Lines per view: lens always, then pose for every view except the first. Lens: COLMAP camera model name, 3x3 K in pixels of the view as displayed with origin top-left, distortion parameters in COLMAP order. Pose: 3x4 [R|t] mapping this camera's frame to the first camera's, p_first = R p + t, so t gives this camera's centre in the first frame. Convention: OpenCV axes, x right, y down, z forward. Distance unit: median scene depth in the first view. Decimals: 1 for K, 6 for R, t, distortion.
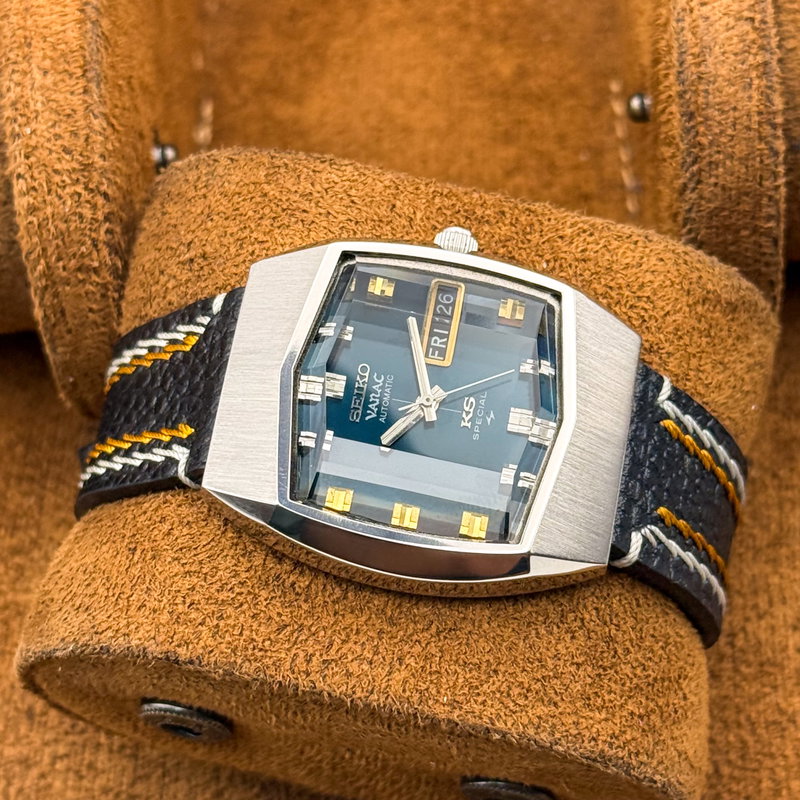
lens RADIAL K [[2297.9, 0, 400.0], [0, 2297.9, 400.0], [0, 0, 1]] dist [0.047242, 0.616284]
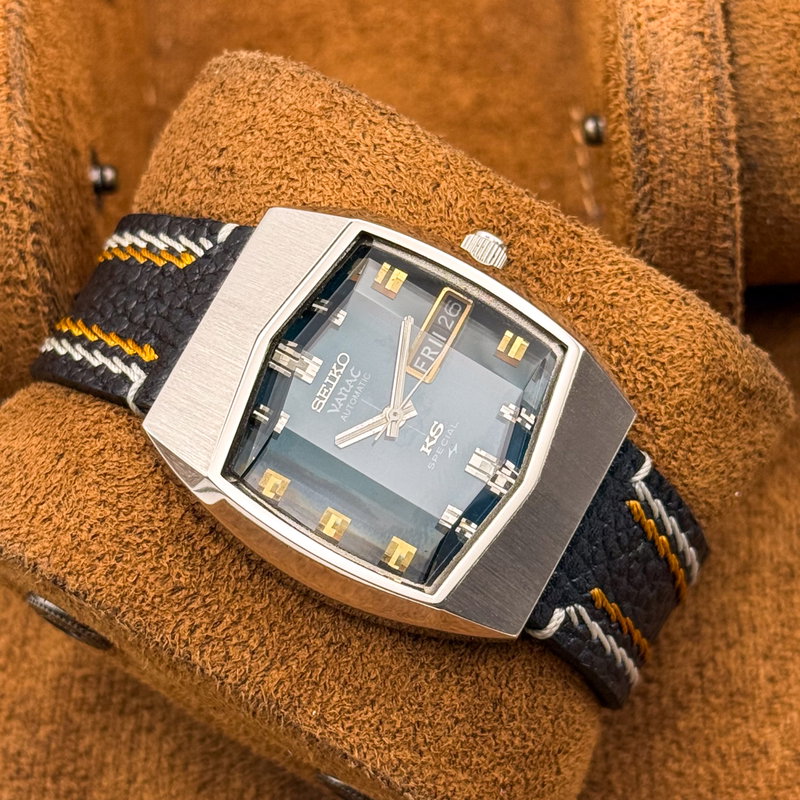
lens RADIAL K [[2297.9, 0, 400.0], [0, 2297.9, 400.0], [0, 0, 1]] dist [0.047242, 0.616284]
pose [[0.947810, 0.318420, -0.016285, 0.026841], [-0.311961, 0.936710, 0.158916, -0.152555], [0.065857, -0.145541, 0.987158, 0.062429]]
